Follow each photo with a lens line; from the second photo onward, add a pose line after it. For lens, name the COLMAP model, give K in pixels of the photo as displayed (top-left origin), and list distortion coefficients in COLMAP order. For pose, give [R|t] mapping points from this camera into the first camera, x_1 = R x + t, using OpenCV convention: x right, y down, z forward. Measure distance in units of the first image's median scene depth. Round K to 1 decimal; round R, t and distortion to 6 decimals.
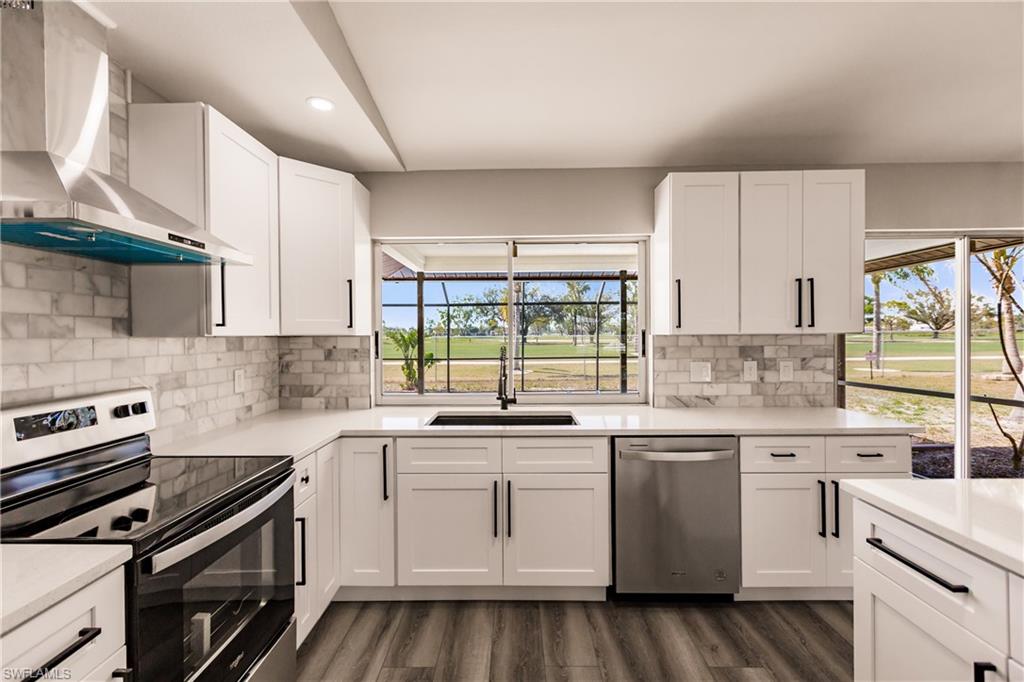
lens RADIAL K [[465.2, 0, 508.0], [0, 465.2, 338.8], [0, 0, 1]] dist [0.003187, -0.000304]
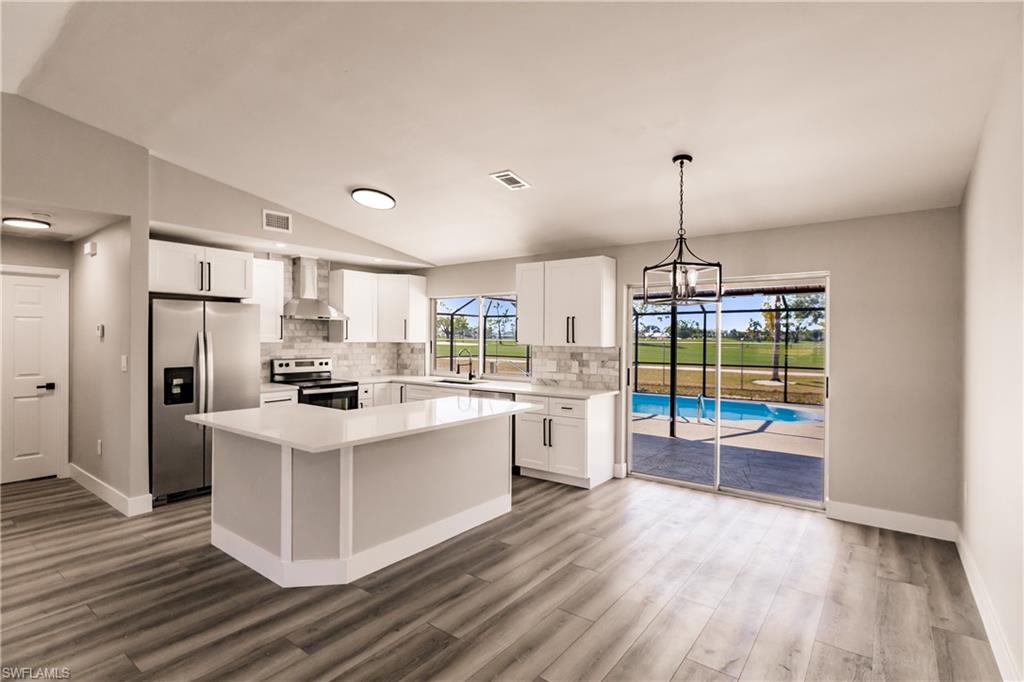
lens RADIAL K [[511.3, 0, 509.0], [0, 511.3, 339.1], [0, 0, 1]] dist [-0.002817, 0.000016]
pose [[0.800699, 0.015344, -0.598870, 1.850414], [-0.018562, 0.999827, 0.000799, -0.040912], [0.598779, 0.010476, 0.800846, -0.876326]]
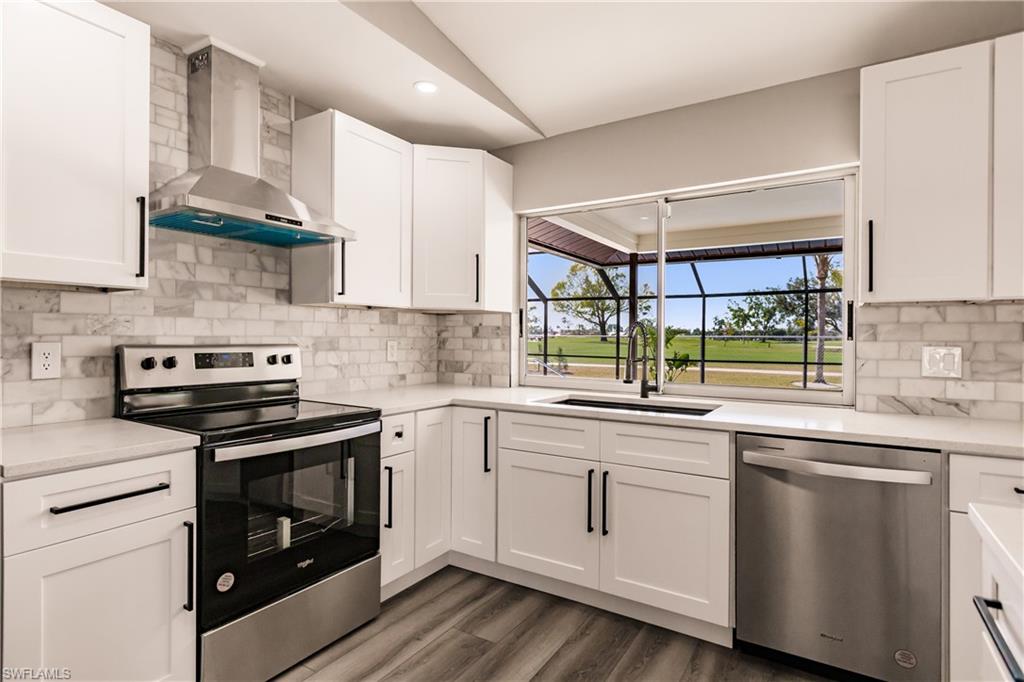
lens RADIAL K [[530.8, 0, 508.8], [0, 530.8, 339.0], [0, 0, 1]] dist [0.002420, -0.000997]
pose [[0.852693, 0.013840, -0.522229, 0.358828], [-0.017413, 0.999847, -0.001933, 0.064316], [0.522122, 0.010742, 0.852803, 0.059563]]
